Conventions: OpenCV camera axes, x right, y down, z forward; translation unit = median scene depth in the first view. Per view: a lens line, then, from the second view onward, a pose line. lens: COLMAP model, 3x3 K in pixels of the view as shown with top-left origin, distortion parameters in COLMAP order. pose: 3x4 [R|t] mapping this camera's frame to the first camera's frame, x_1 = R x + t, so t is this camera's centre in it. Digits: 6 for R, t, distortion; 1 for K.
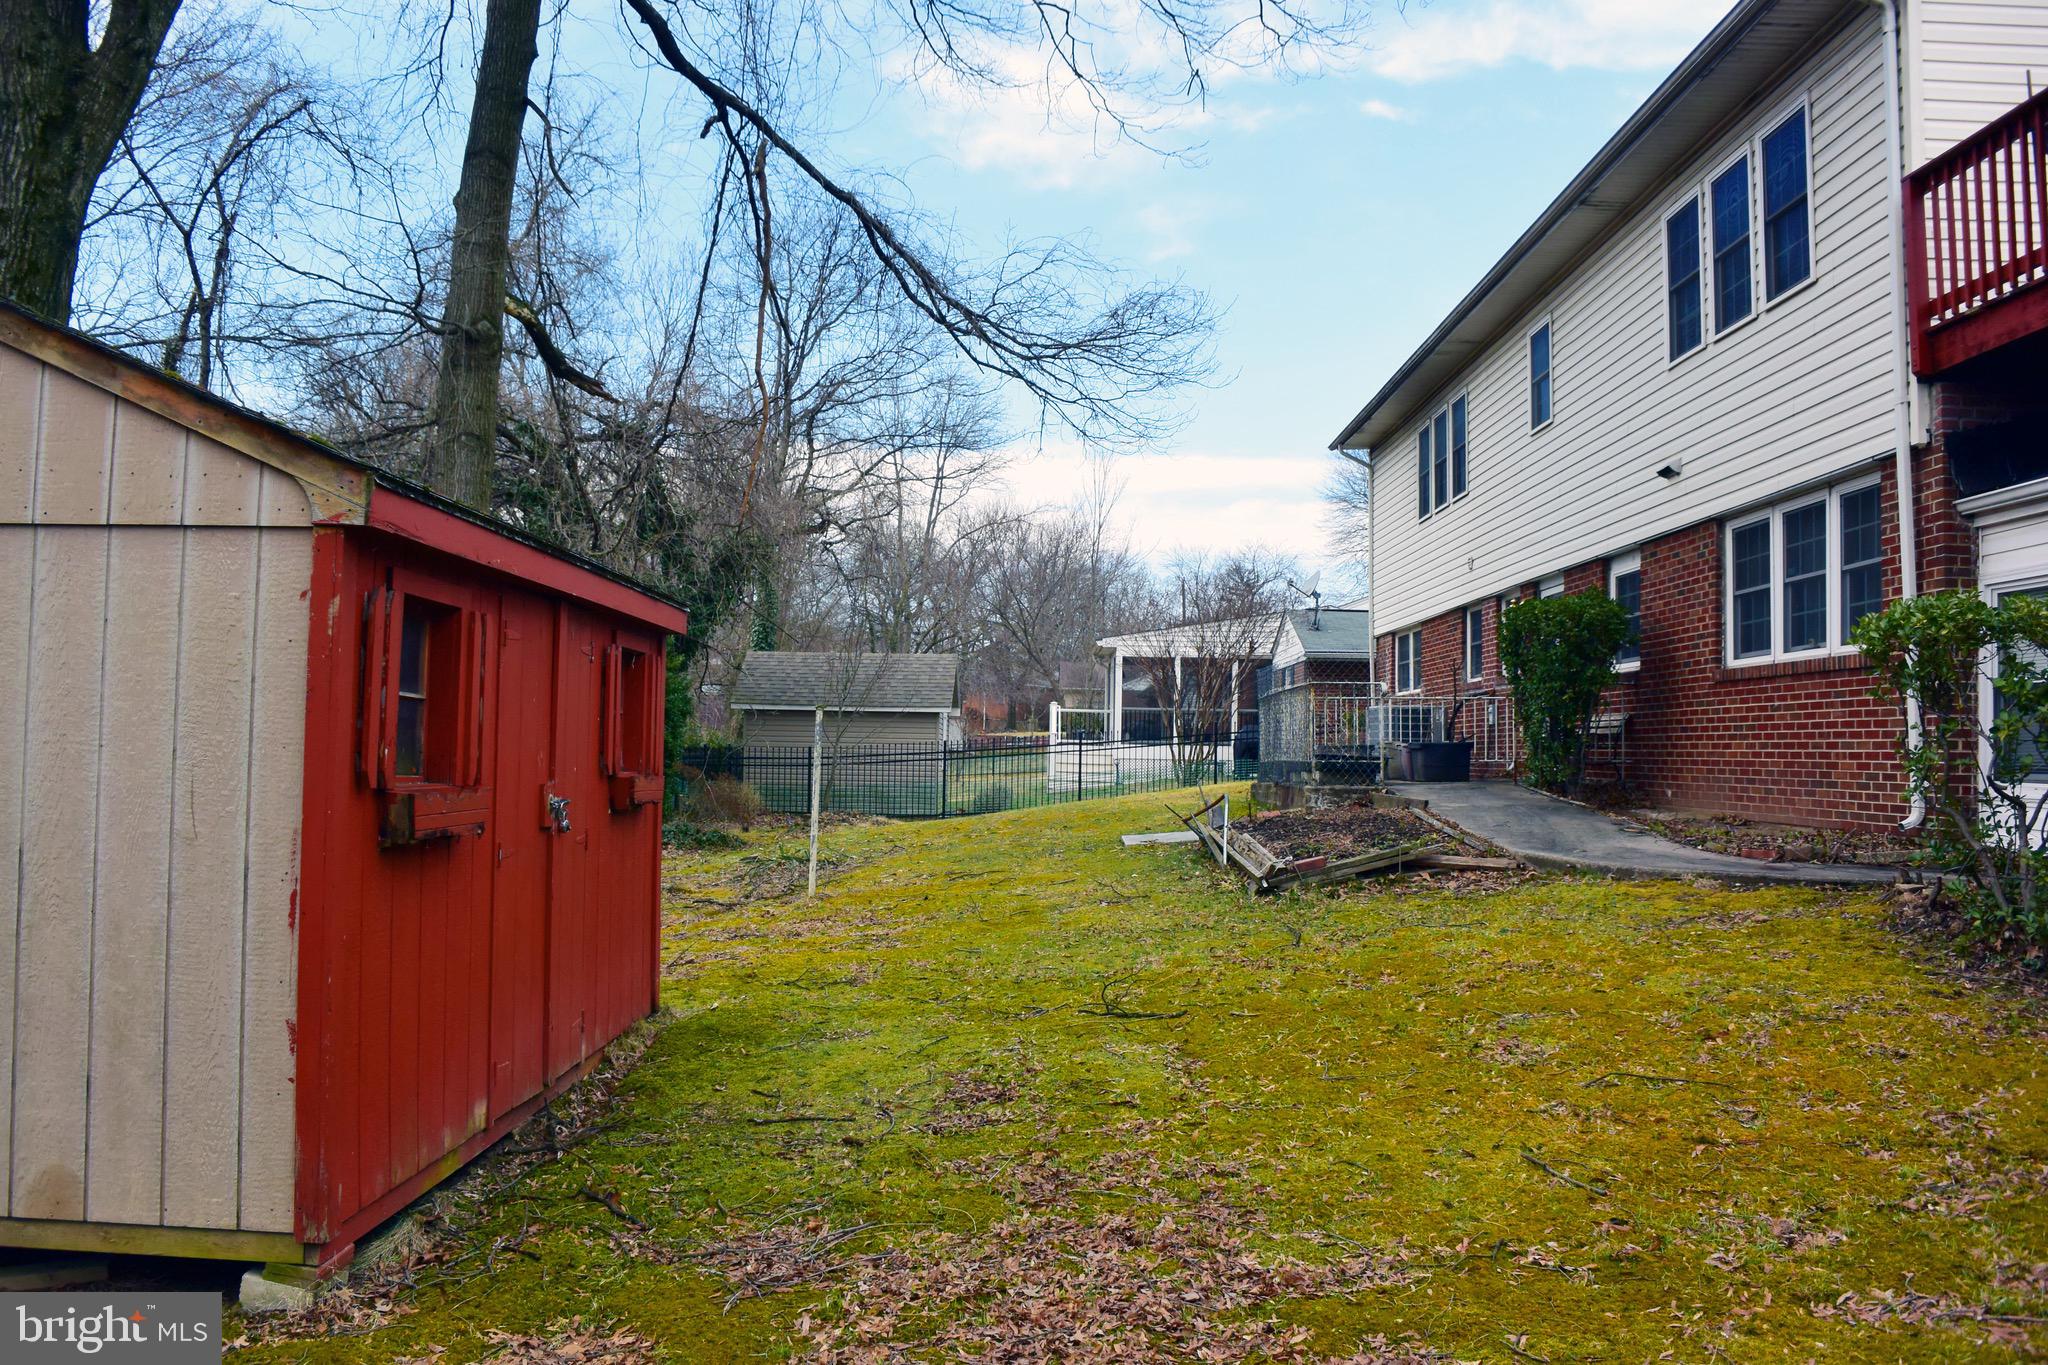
lens RADIAL K [[1637.9, 0, 985.4], [0, 1637.9, 656.9], [0, 0, 1]] dist [-0.115585, 0.090543]
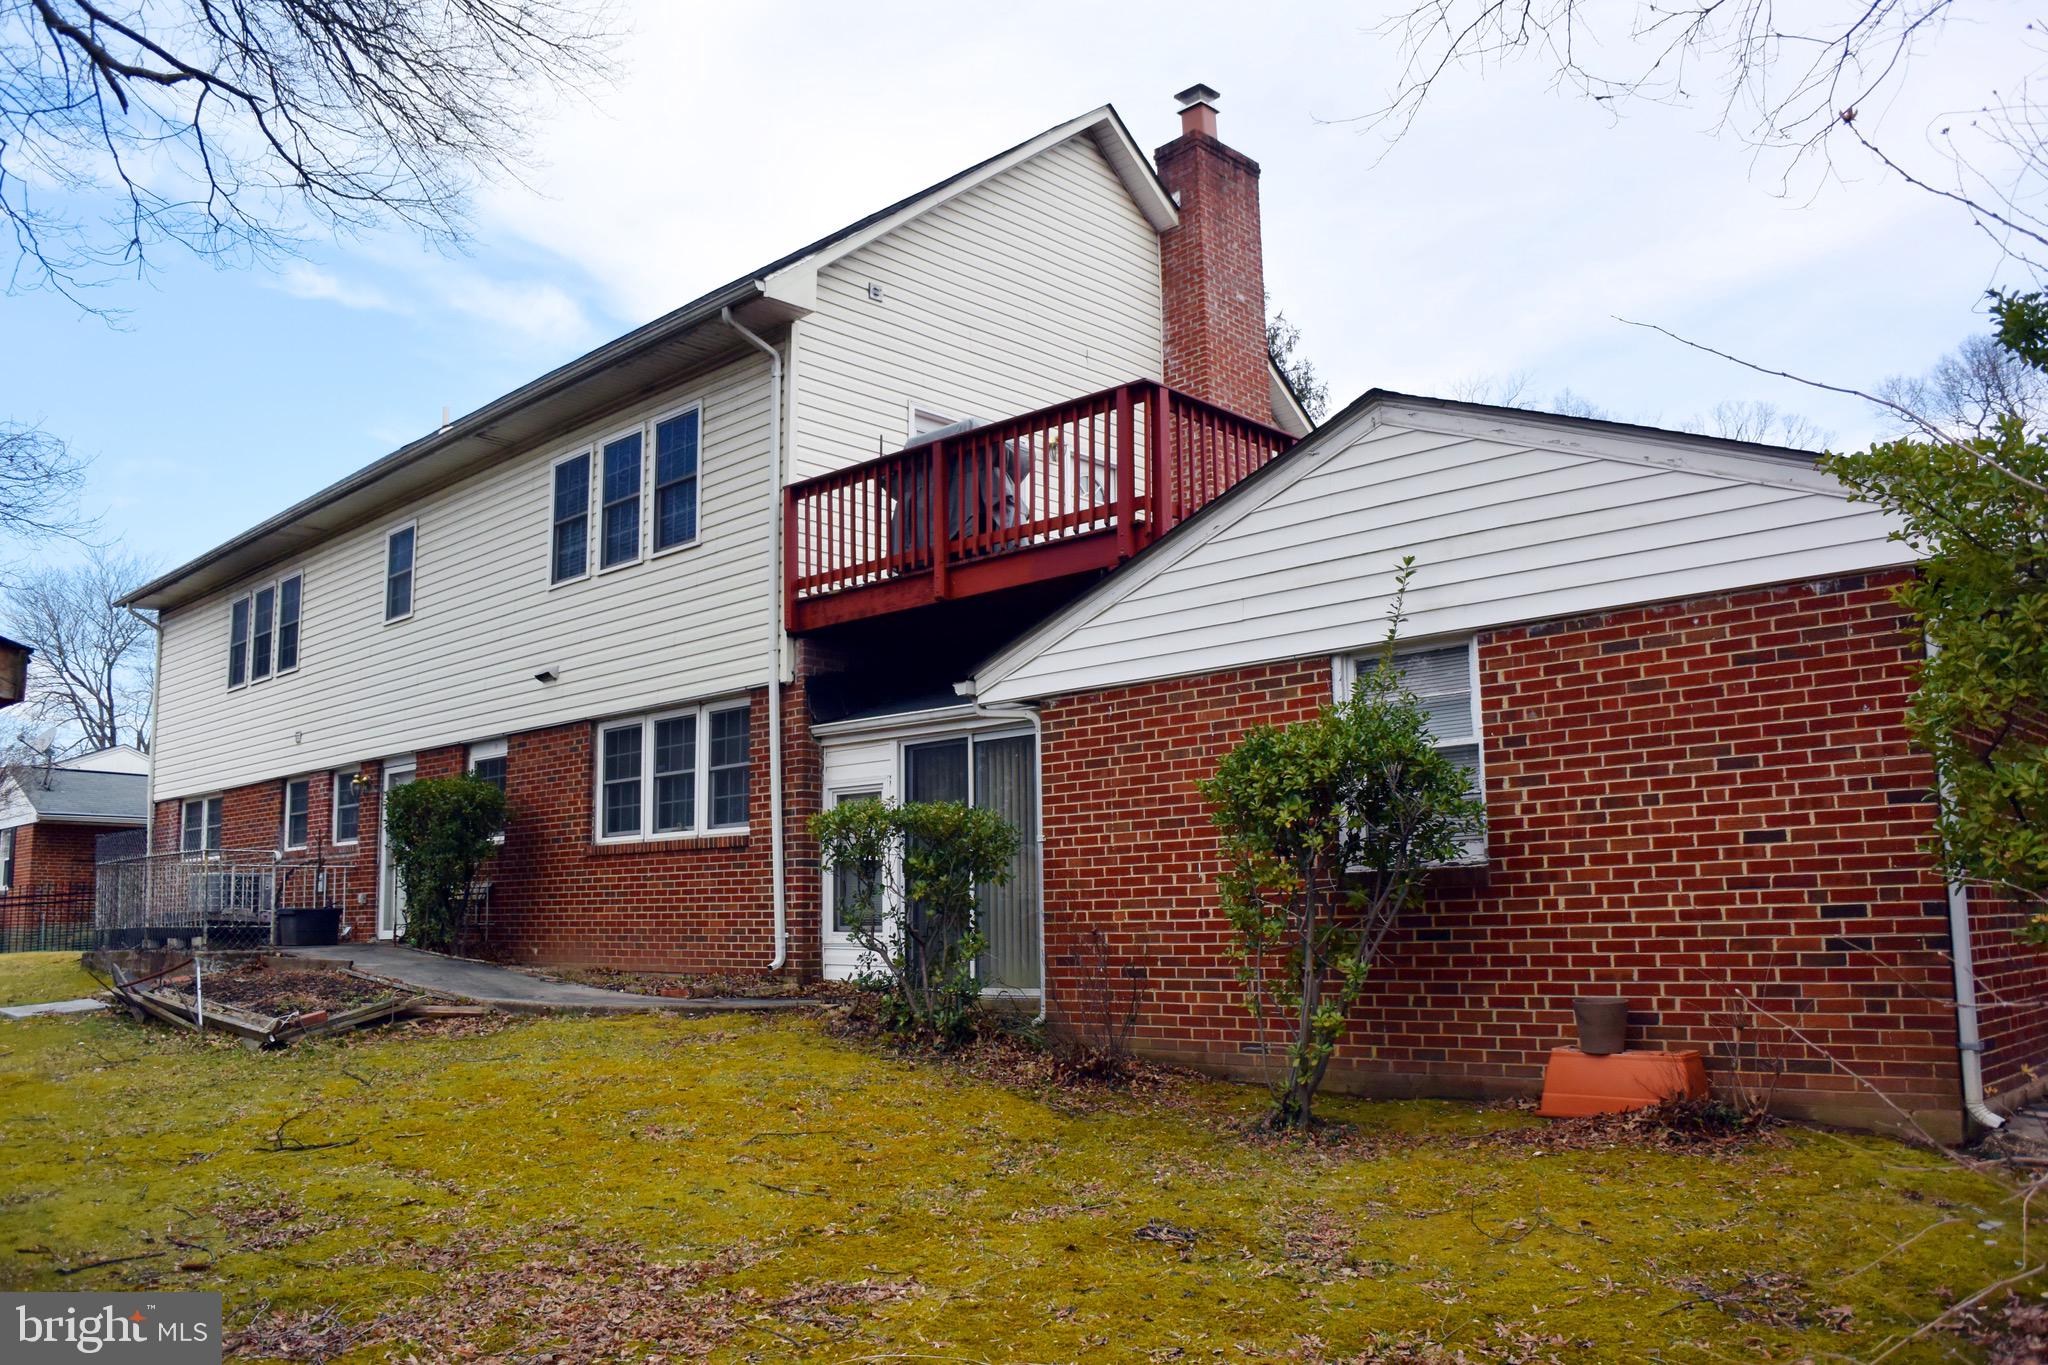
lens RADIAL K [[1637.9, 0, 985.4], [0, 1637.9, 656.9], [0, 0, 1]] dist [-0.115585, 0.090543]
pose [[0.696718, 0.095762, 0.710924, -0.228345], [-0.020621, 0.993314, -0.113590, -0.000455], [-0.717048, 0.064480, 0.694035, -0.069816]]
